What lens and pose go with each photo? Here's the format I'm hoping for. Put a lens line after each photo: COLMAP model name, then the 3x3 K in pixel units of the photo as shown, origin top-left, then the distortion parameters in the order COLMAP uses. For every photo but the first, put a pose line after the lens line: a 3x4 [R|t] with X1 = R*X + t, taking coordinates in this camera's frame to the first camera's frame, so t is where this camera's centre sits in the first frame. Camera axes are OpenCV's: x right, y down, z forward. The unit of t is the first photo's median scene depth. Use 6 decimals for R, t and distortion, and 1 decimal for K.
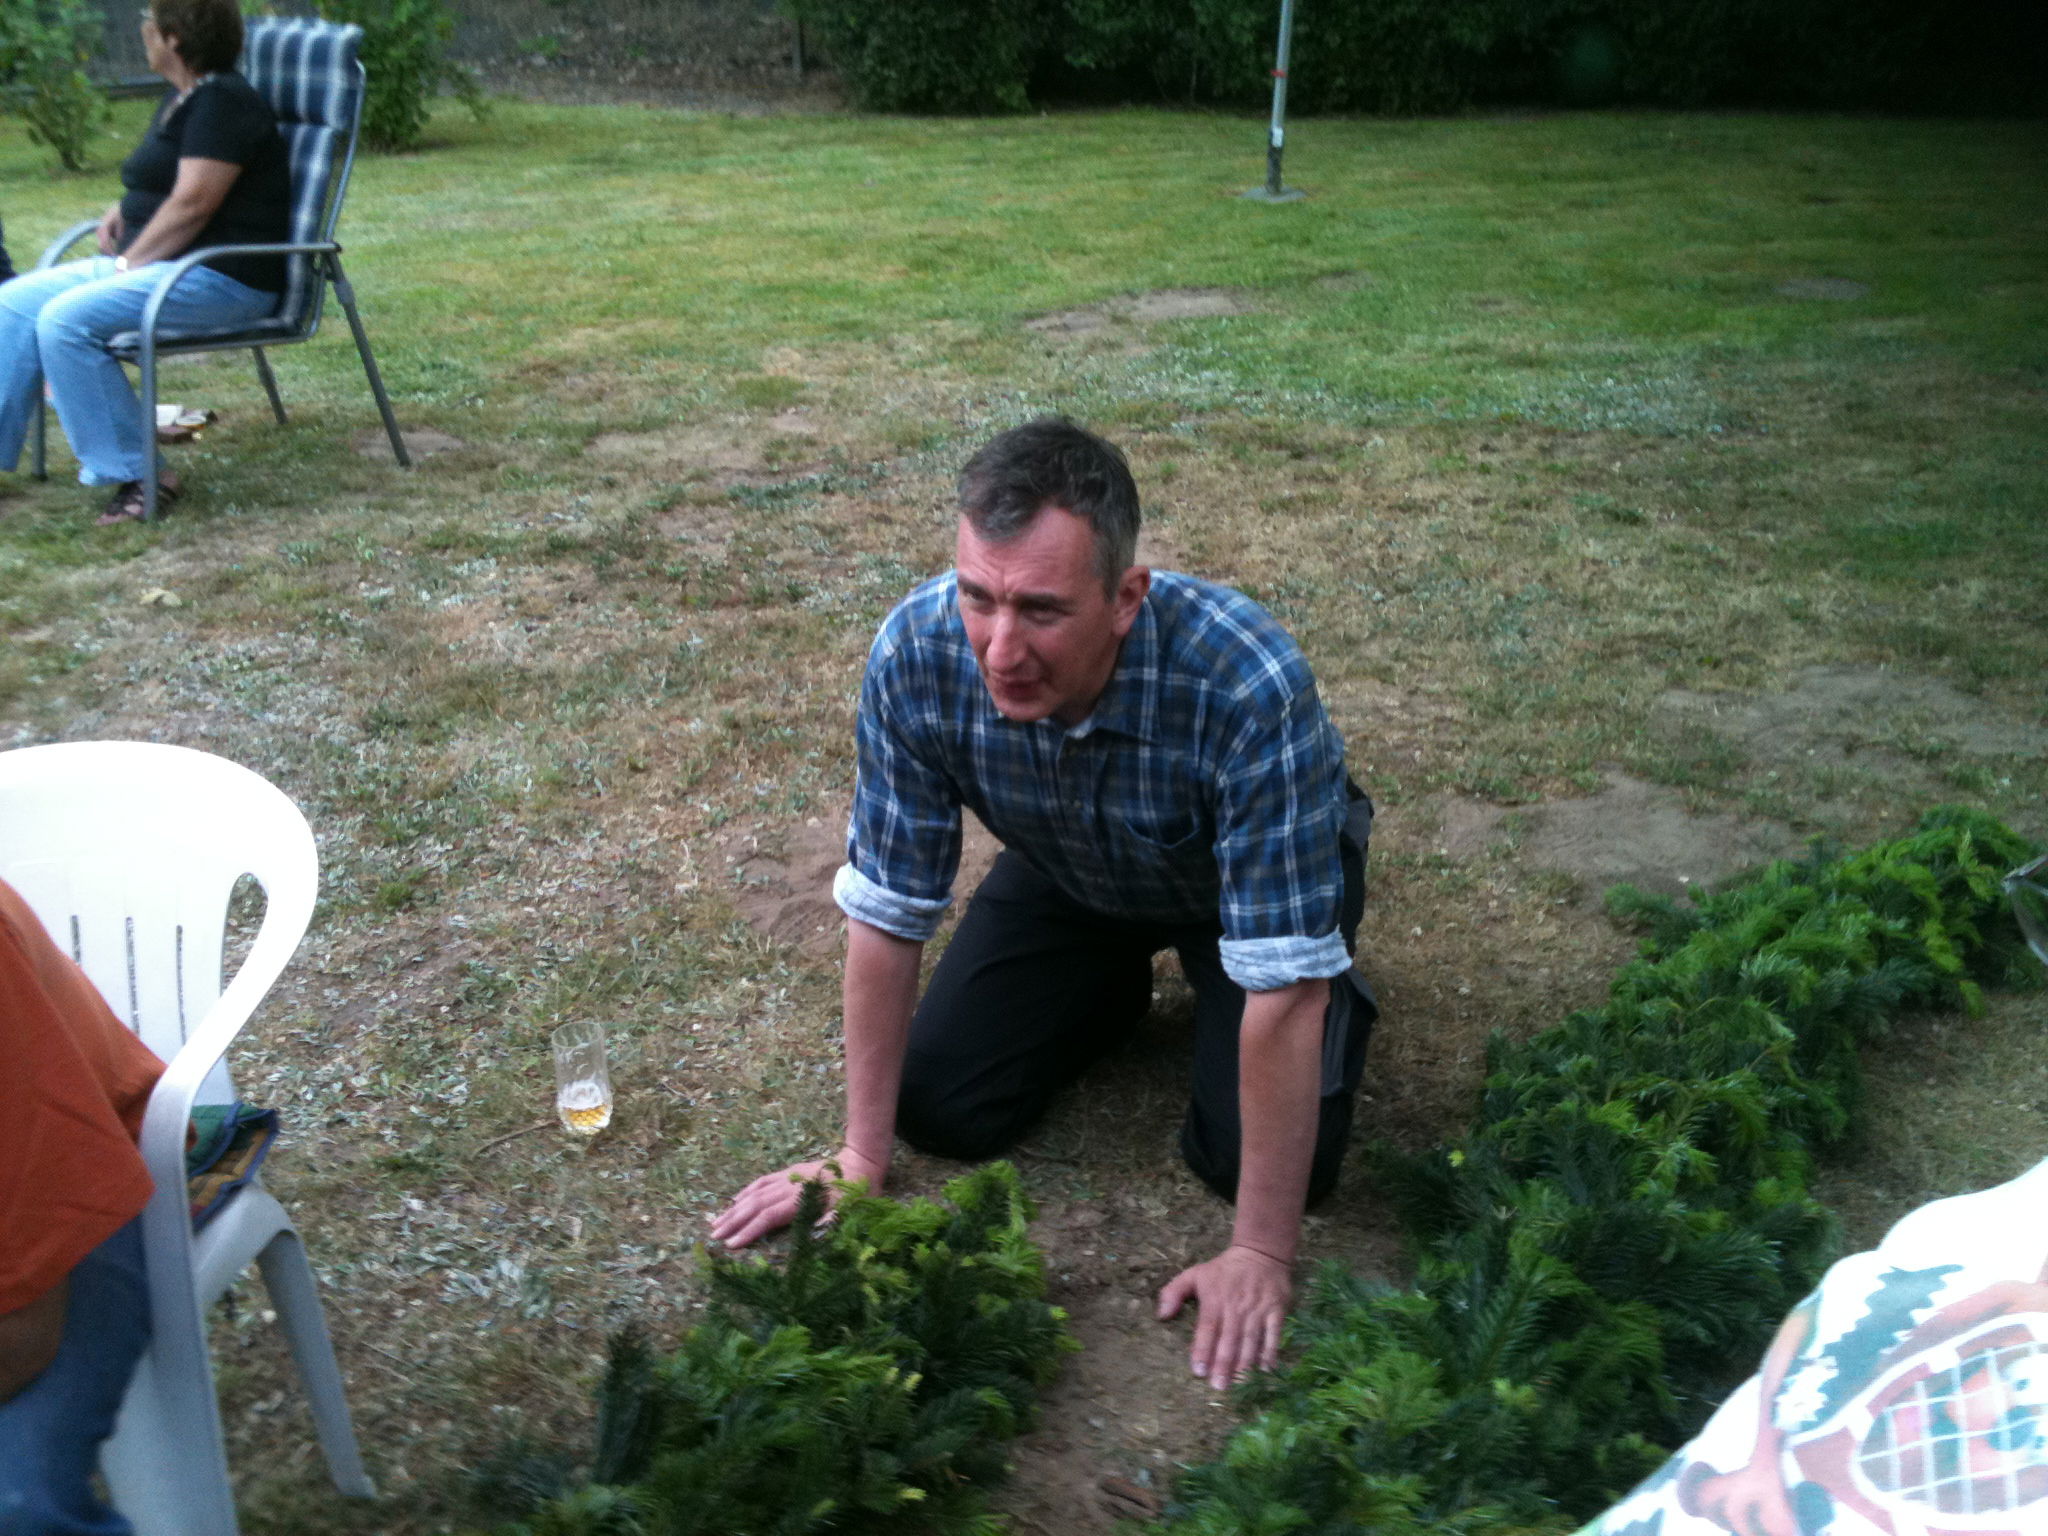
lens RADIAL K [[2172.9, 0, 1031.4], [0, 2172.9, 774.9], [0, 0, 1]] dist [0.002036, 0.000000]
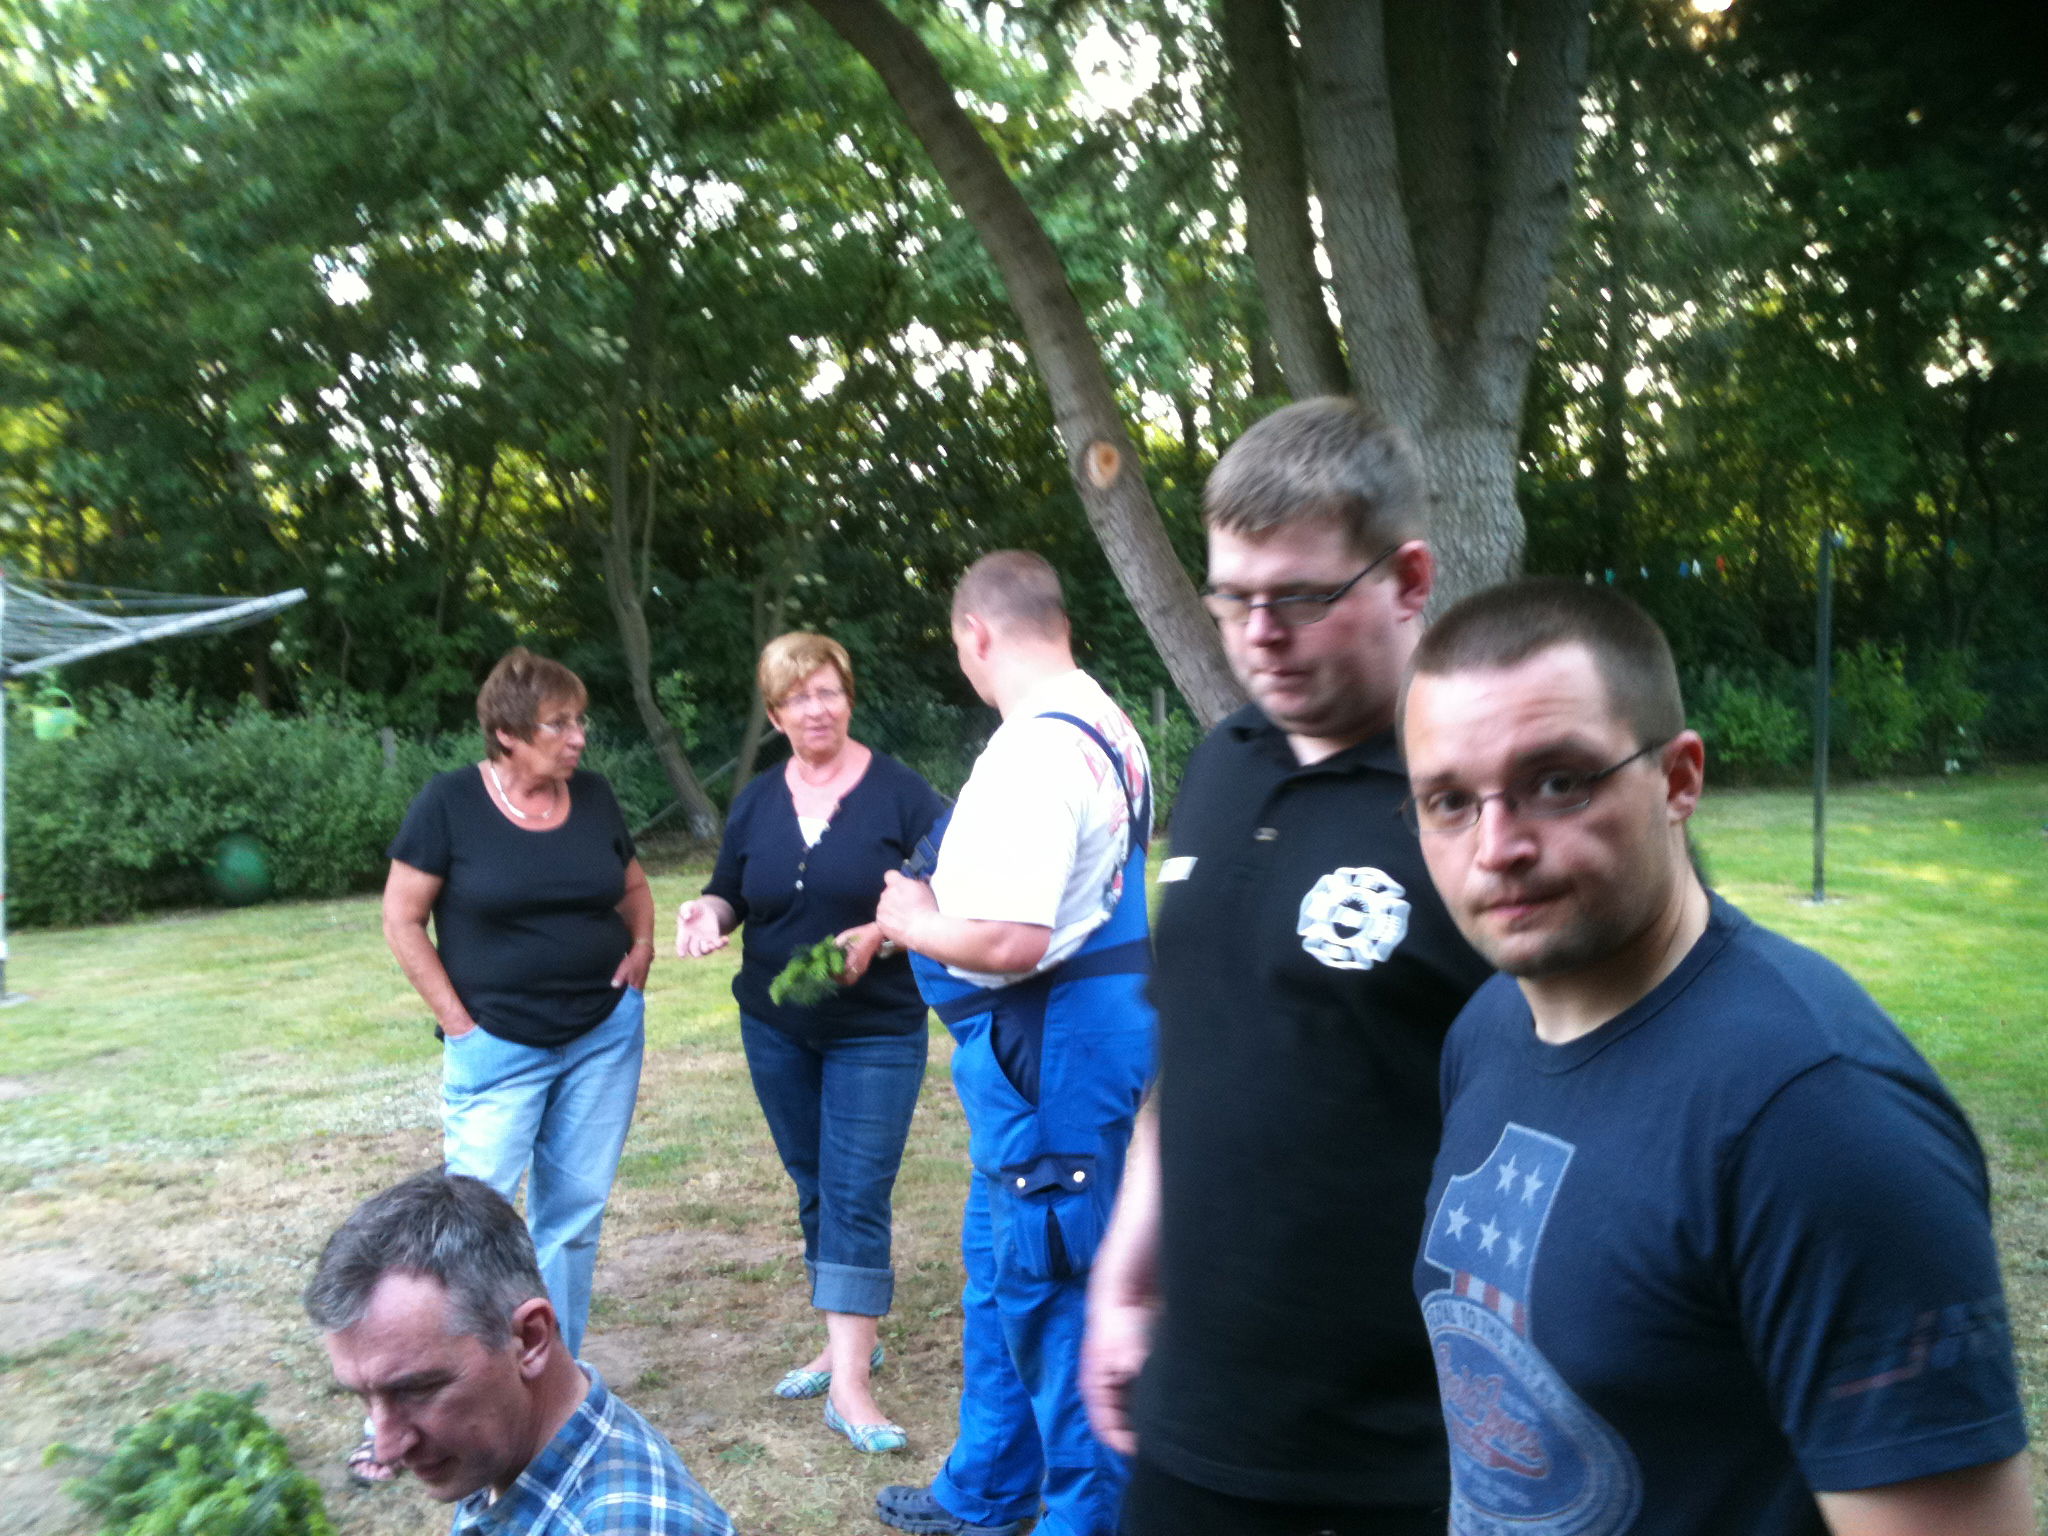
lens RADIAL K [[2172.9, 0, 1023.8], [0, 2172.9, 769.3], [0, 0, 1]] dist [0.002036, 0.000000]
pose [[0.801773, -0.049849, 0.595546, -0.102656], [0.256585, 0.928709, -0.267701, 0.042341], [-0.539744, 0.367444, 0.757405, -0.127394]]
